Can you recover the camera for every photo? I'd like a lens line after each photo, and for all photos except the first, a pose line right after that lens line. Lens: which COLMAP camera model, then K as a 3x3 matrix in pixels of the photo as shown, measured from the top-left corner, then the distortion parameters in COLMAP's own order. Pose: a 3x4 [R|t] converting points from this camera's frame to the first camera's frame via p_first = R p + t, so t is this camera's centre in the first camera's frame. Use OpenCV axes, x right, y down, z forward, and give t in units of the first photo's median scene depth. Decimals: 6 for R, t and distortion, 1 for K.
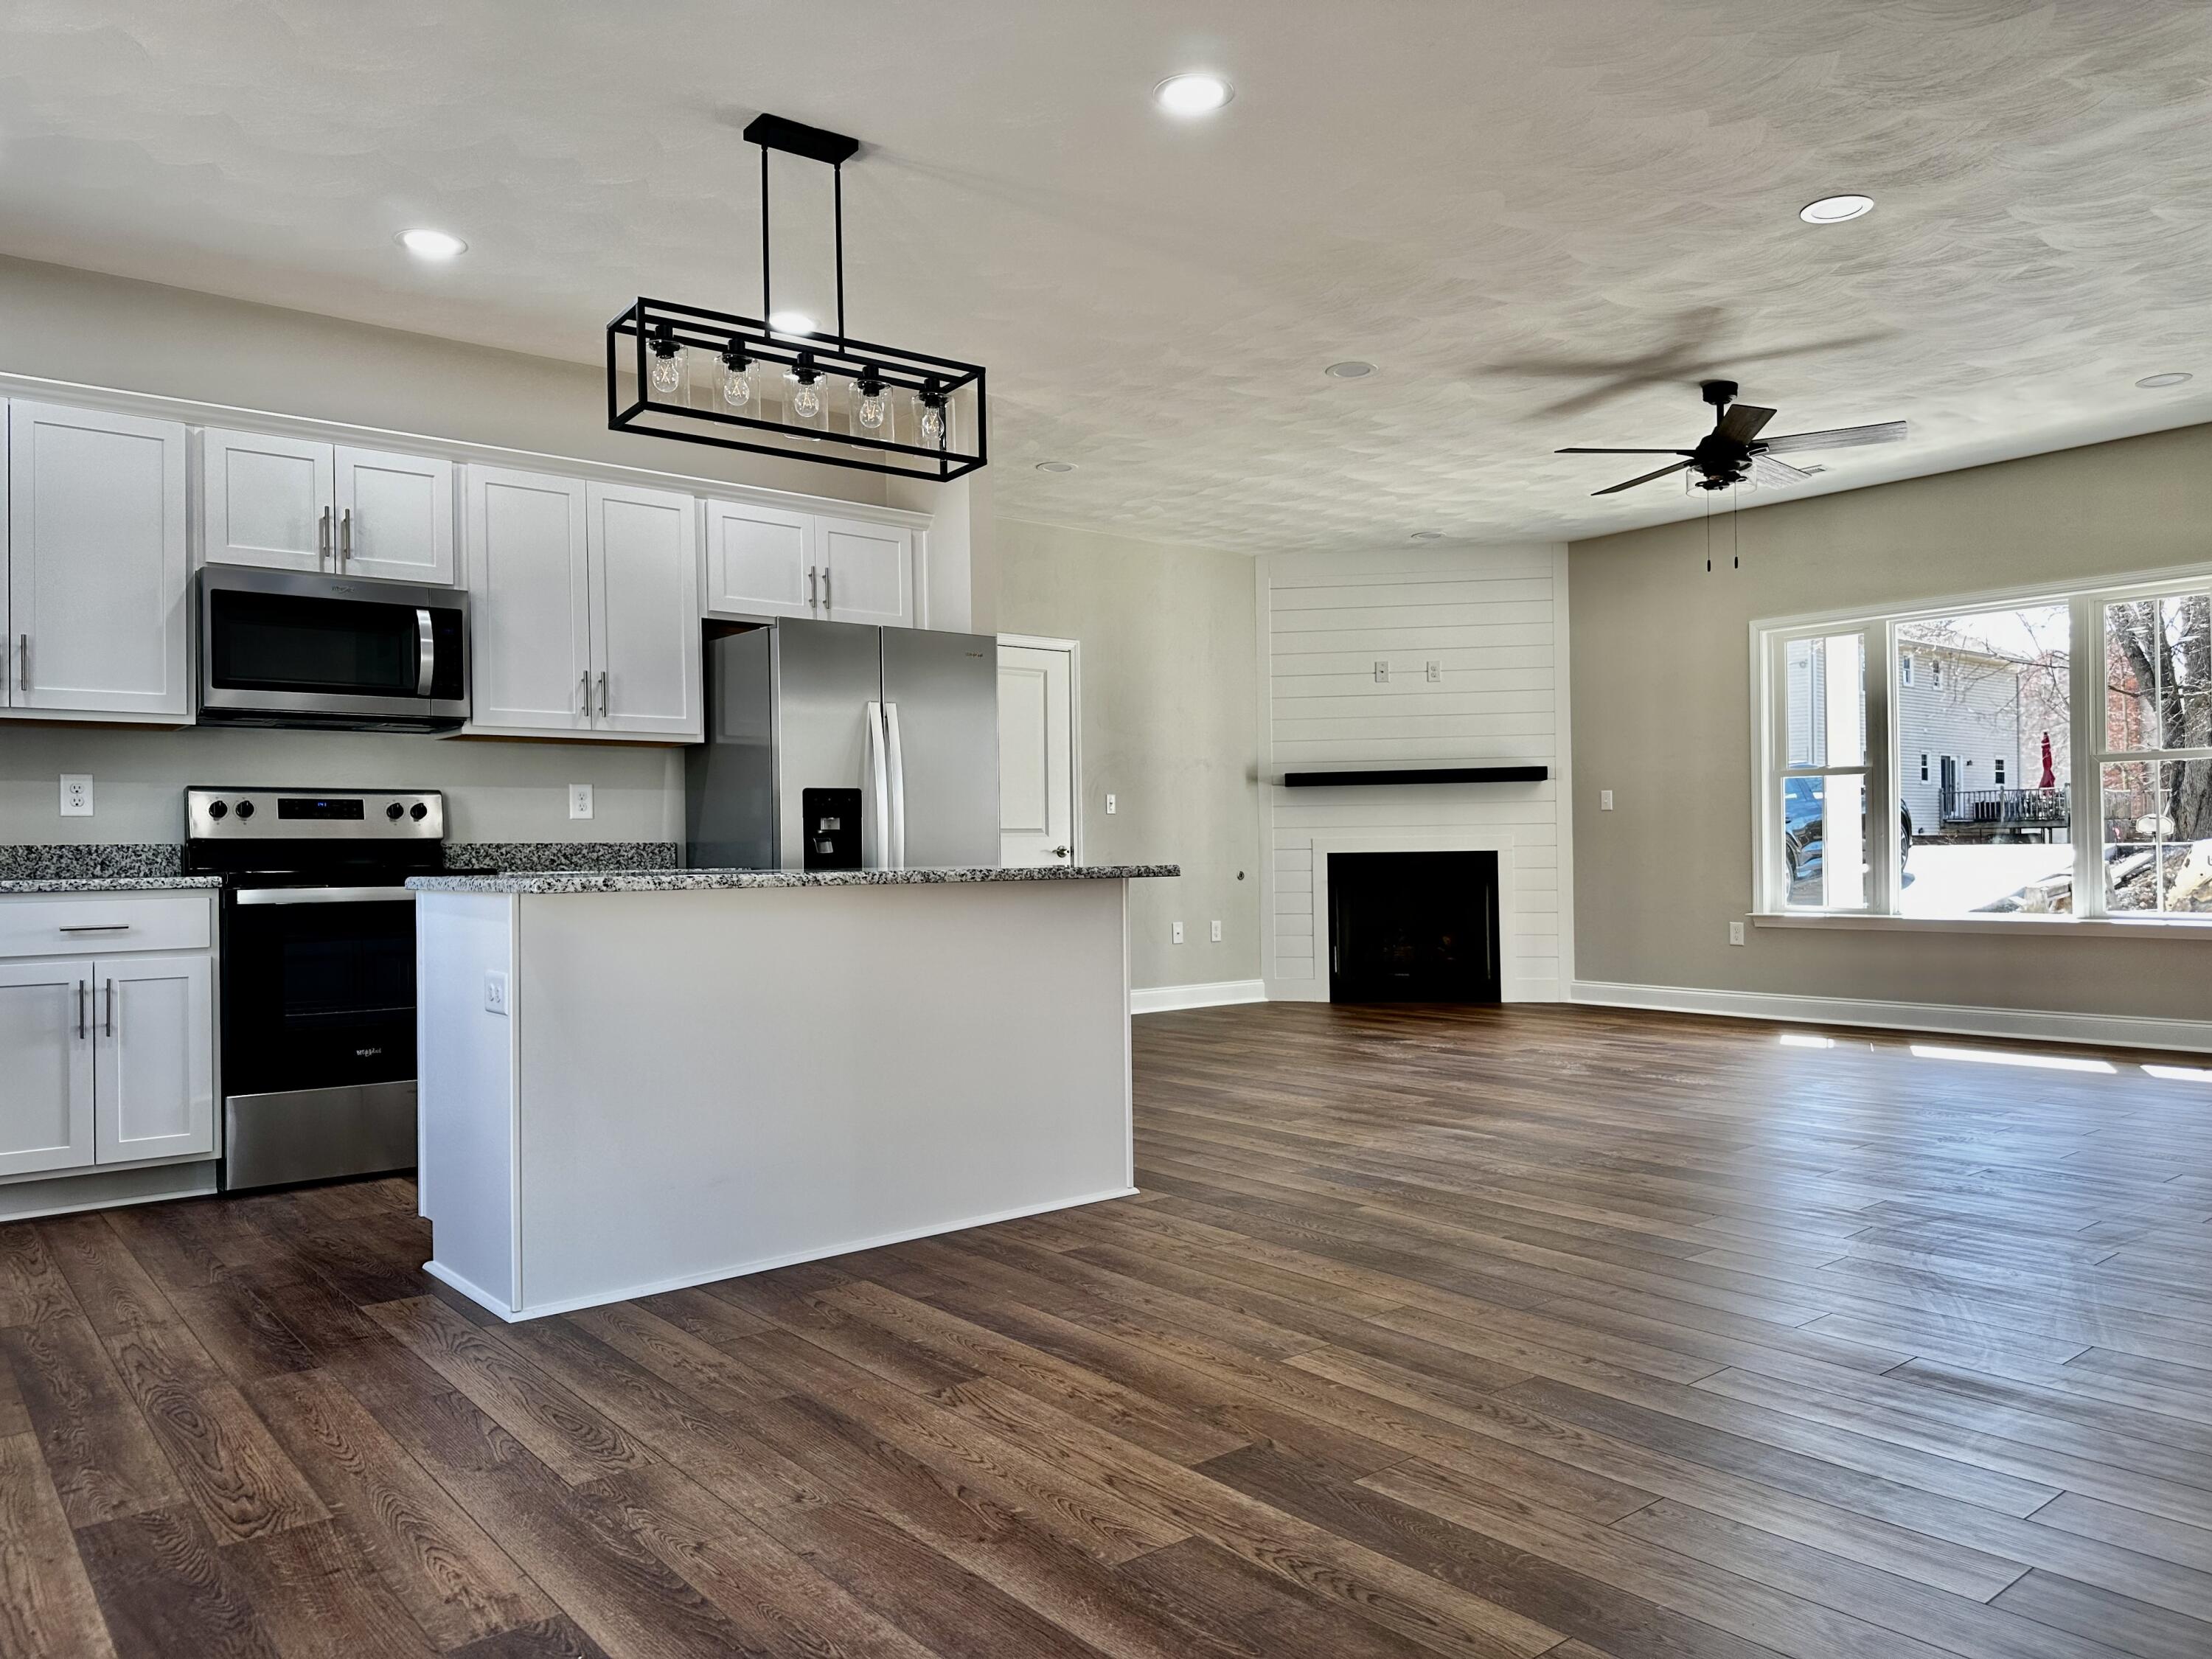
lens RADIAL K [[1536.7, 0, 1029.1], [0, 1536.7, 839.3], [0, 0, 1]] dist [0.007880, 0.000413]
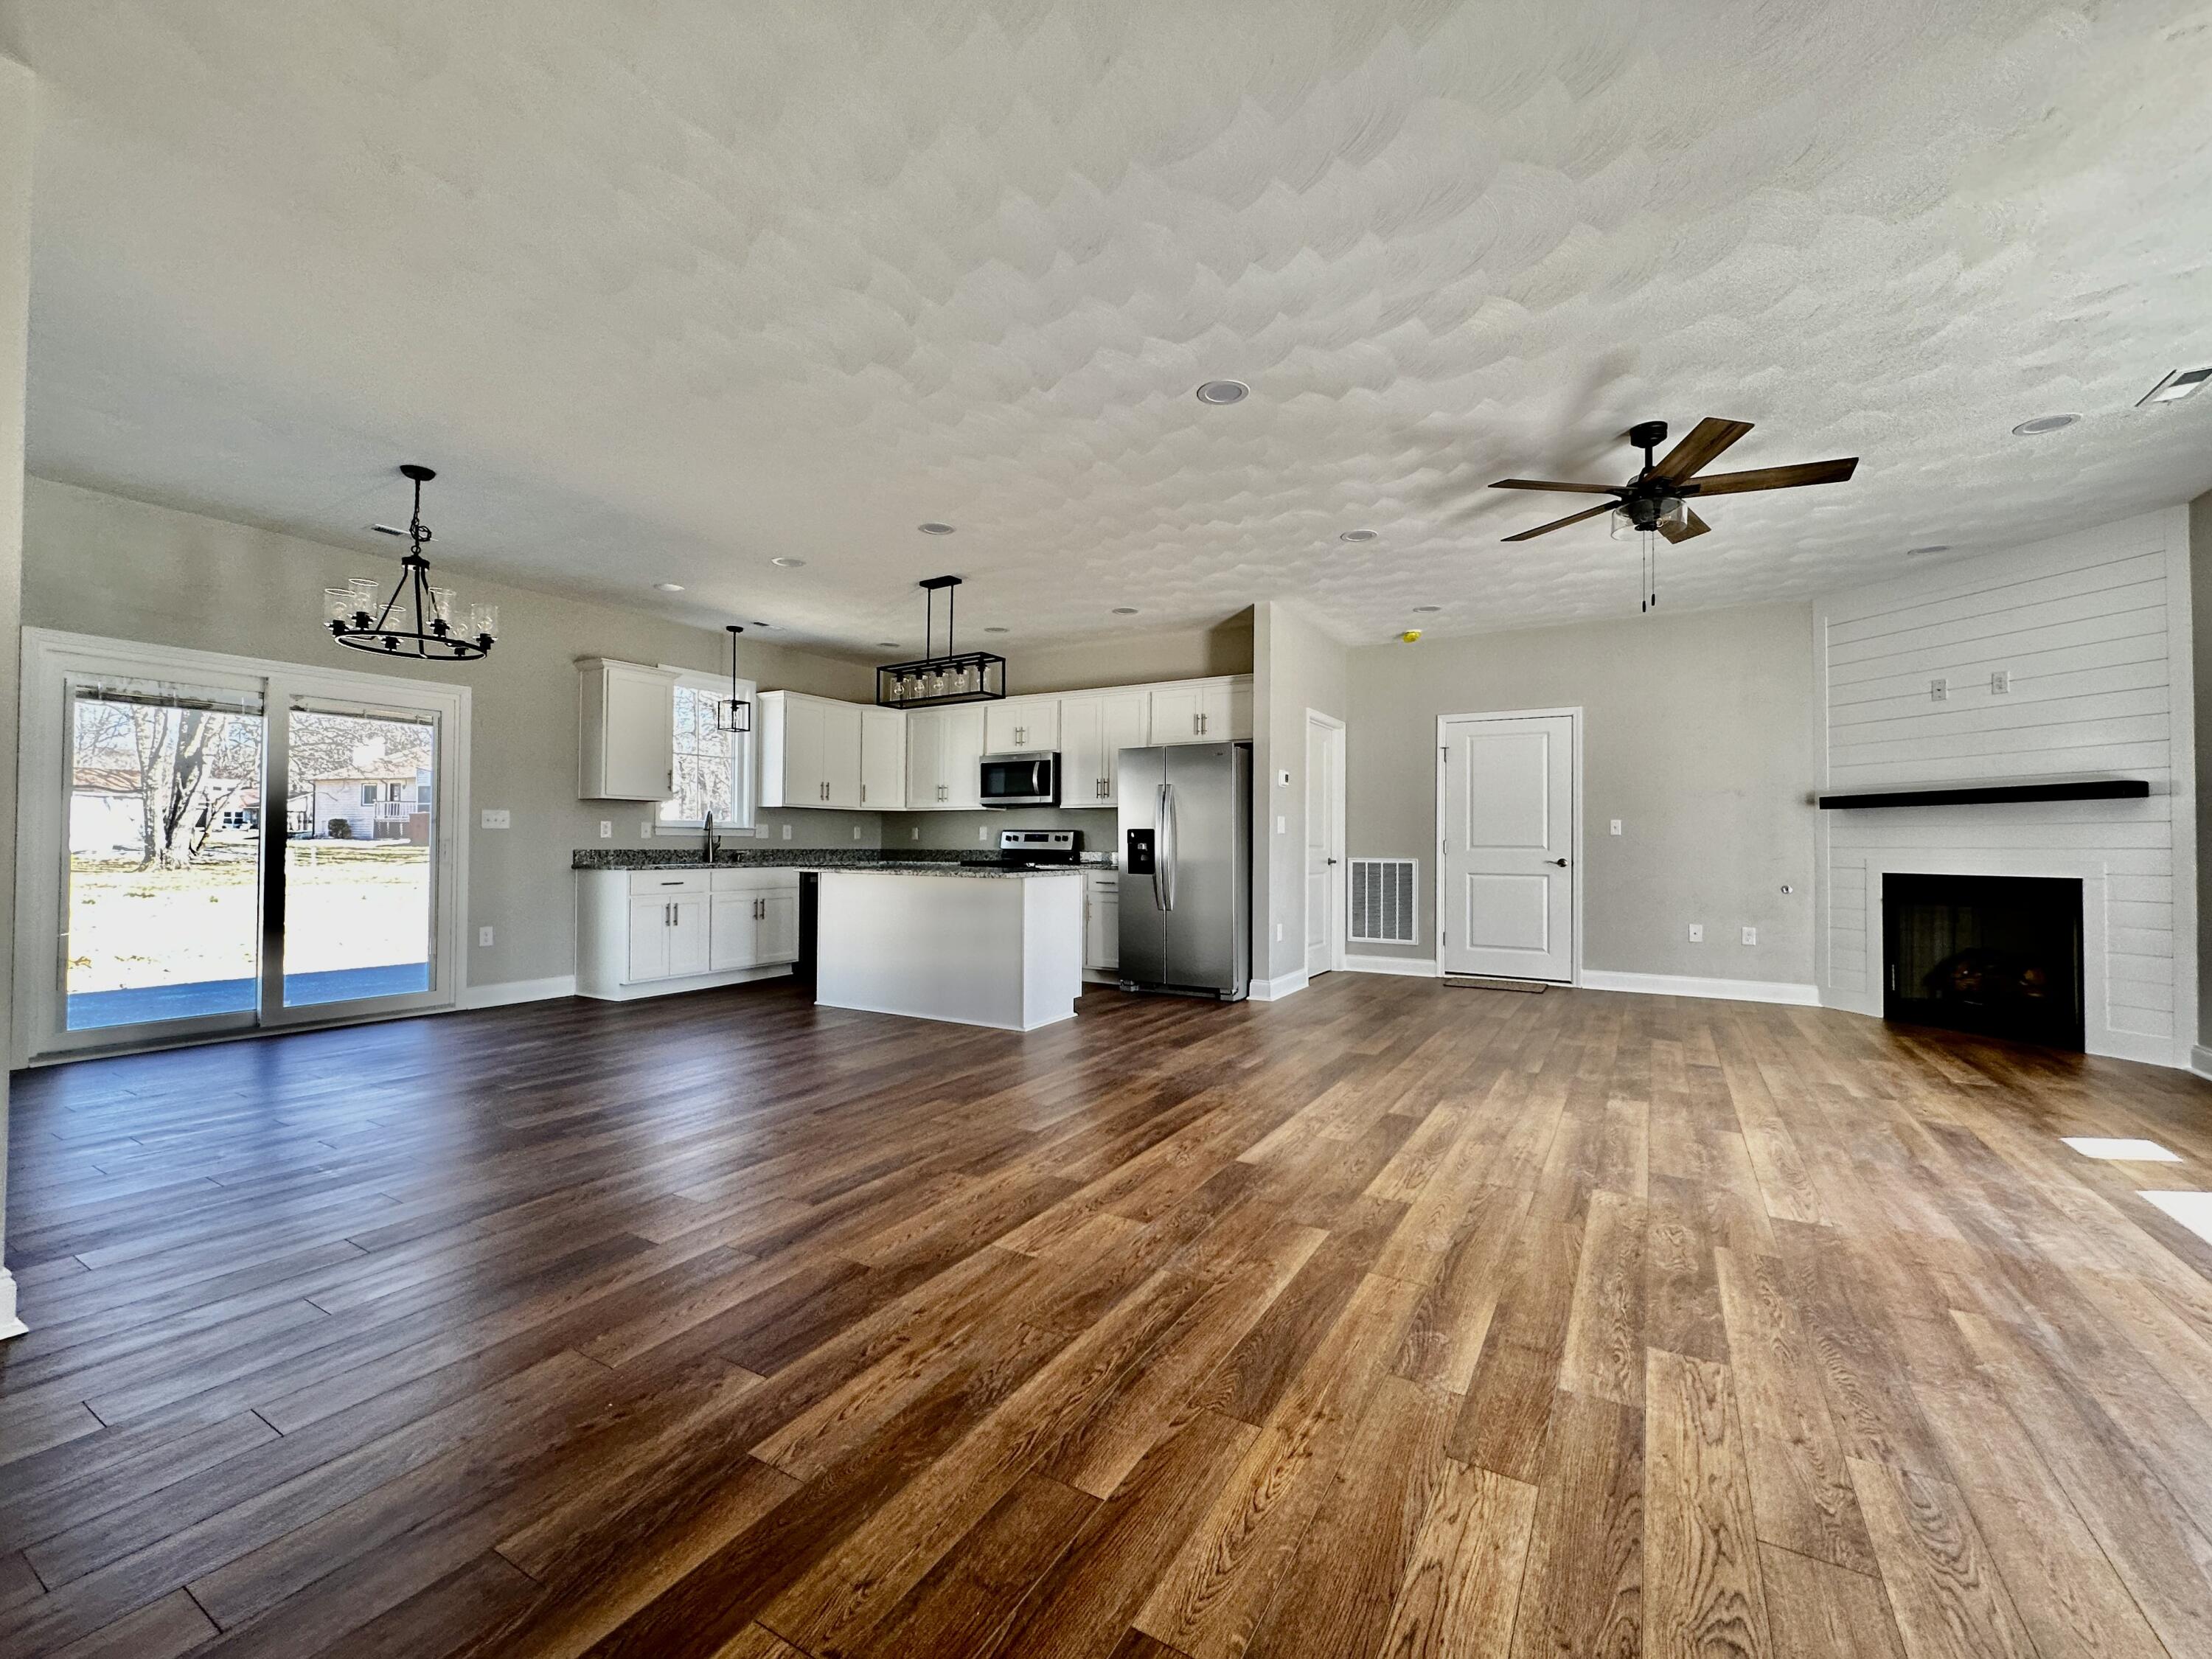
lens RADIAL K [[914.3, 0, 1096.6], [0, 914.3, 830.5], [0, 0, 1]] dist [-0.001665, 0.000255]
pose [[0.360838, 0.002617, -0.932625, 1.040488], [-0.002388, 0.999995, 0.001882, -0.035715], [0.932626, 0.001548, 0.360842, 0.527392]]
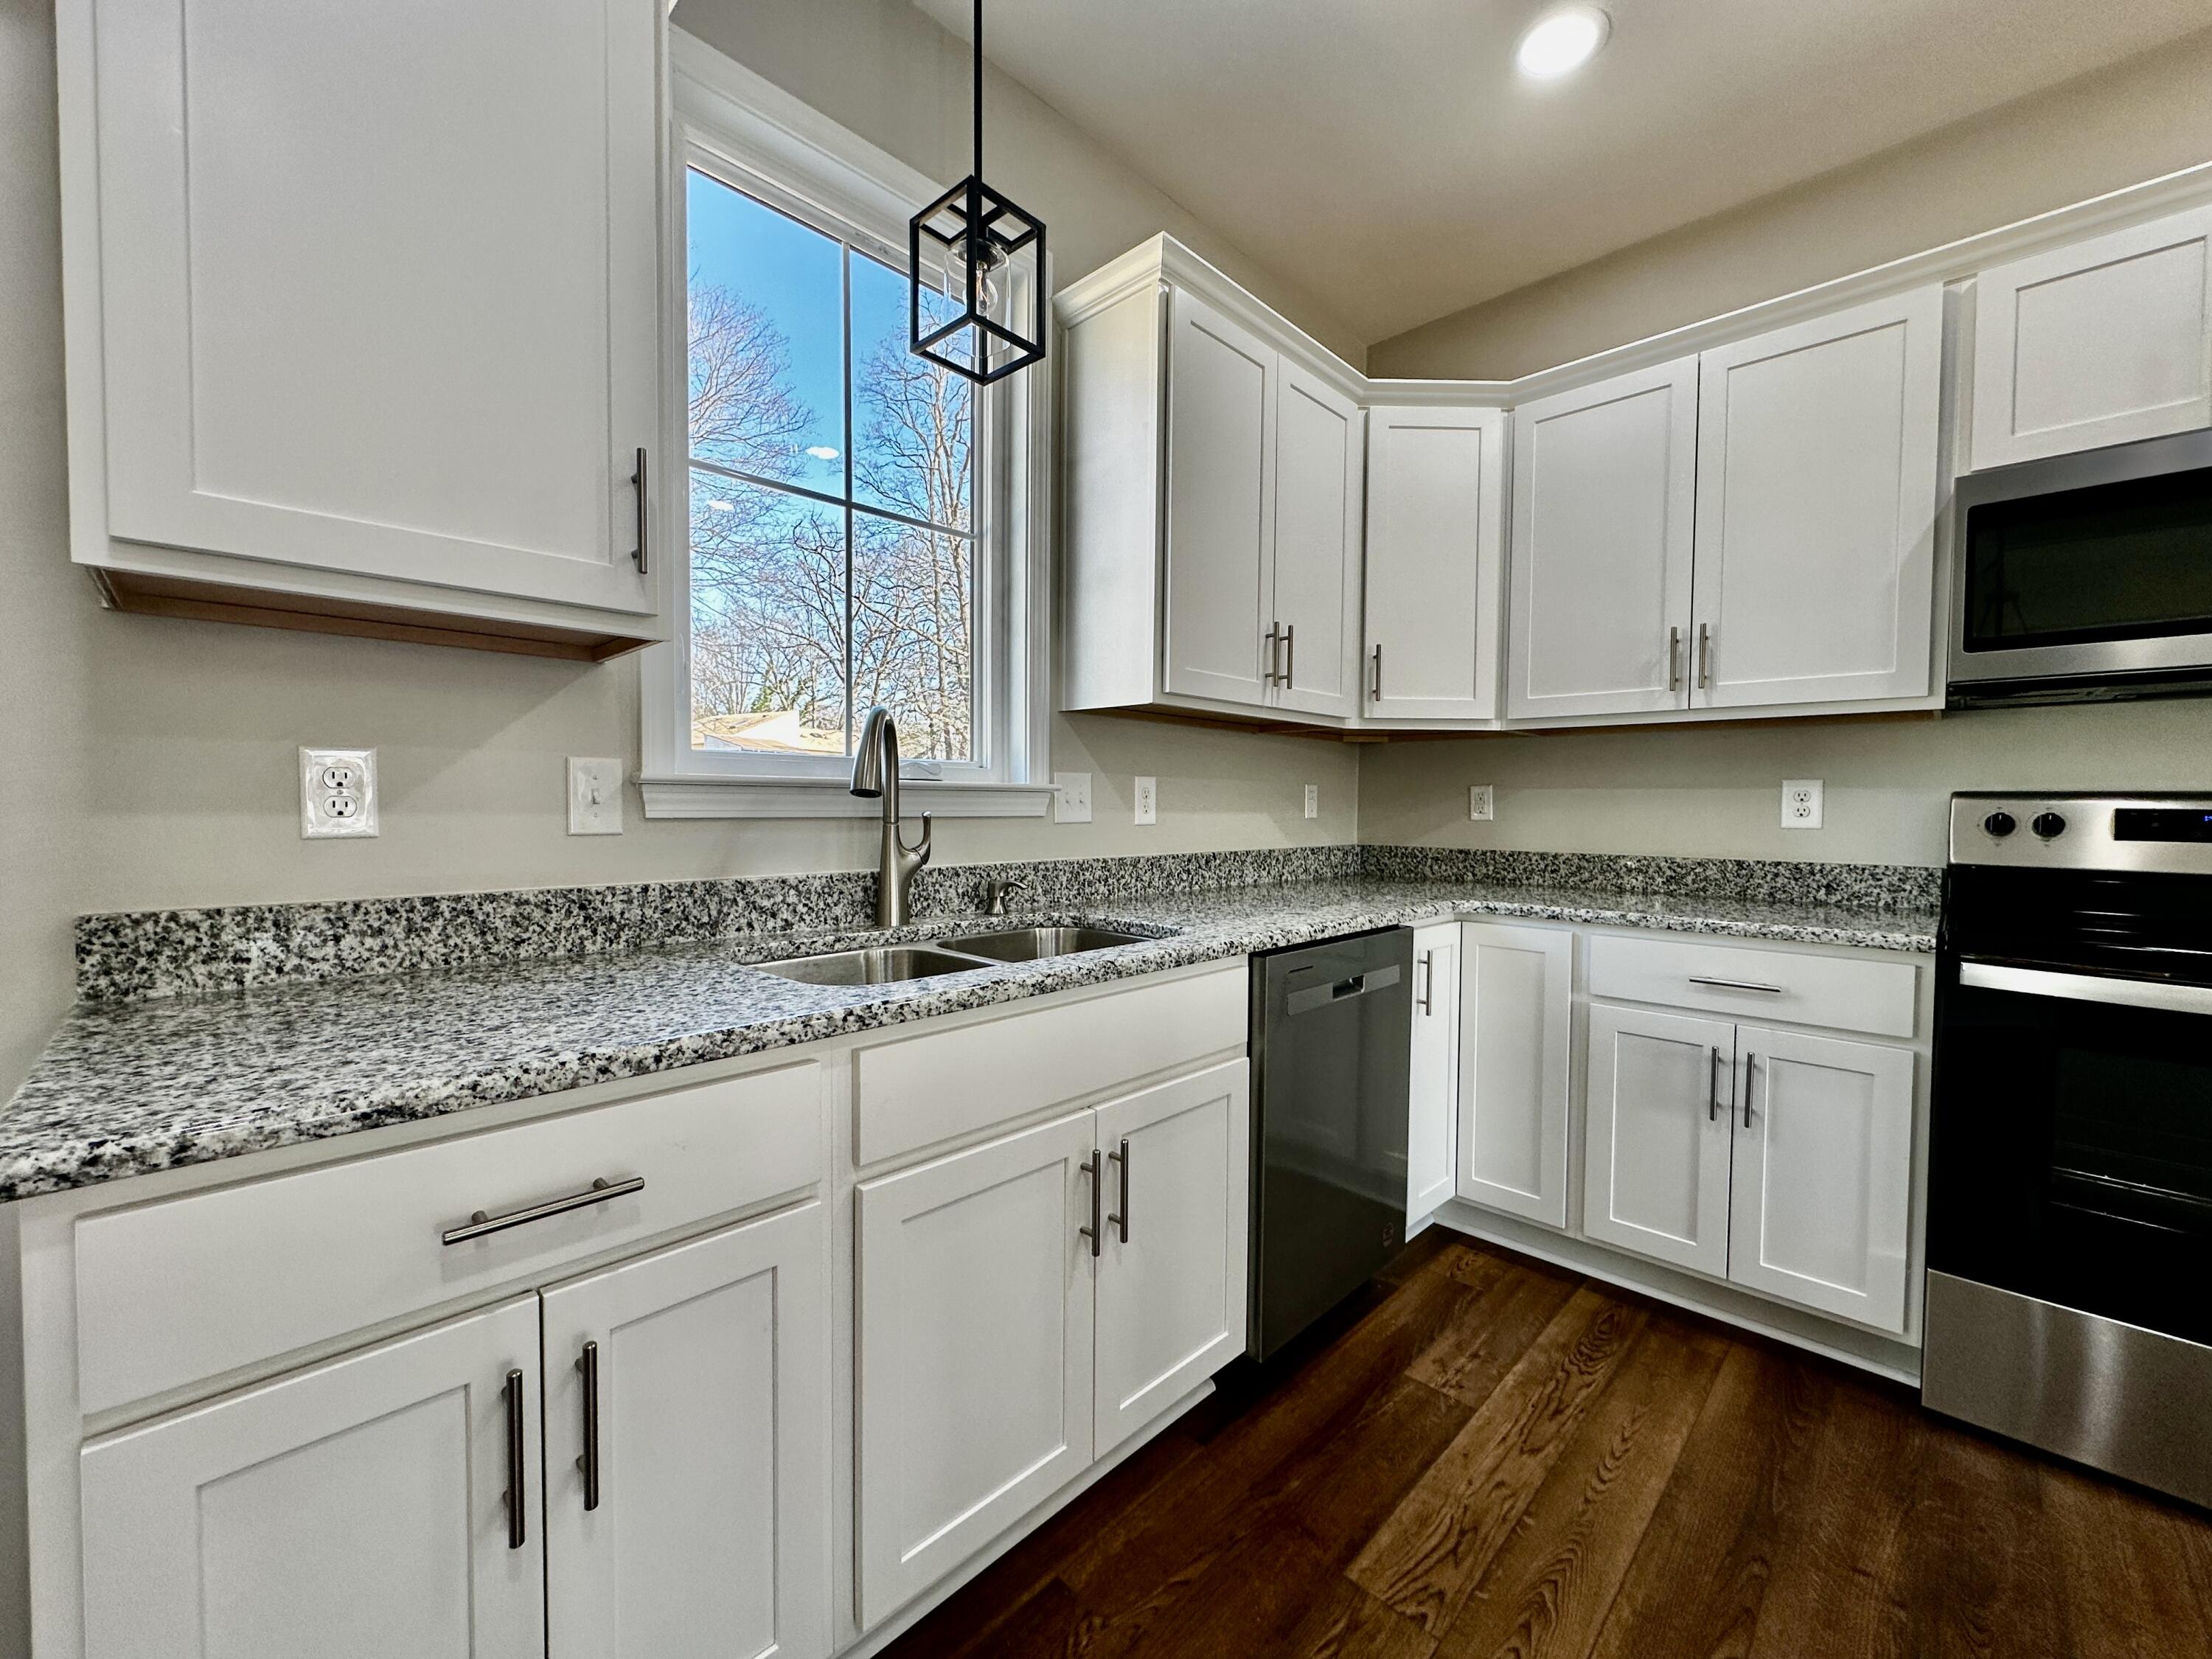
lens RADIAL K [[892.5, 0, 1111.8], [0, 892.5, 826.0], [0, 0, 1]] dist [0.001667, 0.000394]
pose [[0.139094, 0.040167, -0.989464, -0.168529], [0.000888, 0.999172, 0.040686, -0.034388], [0.990279, -0.006538, 0.138943, 0.516712]]
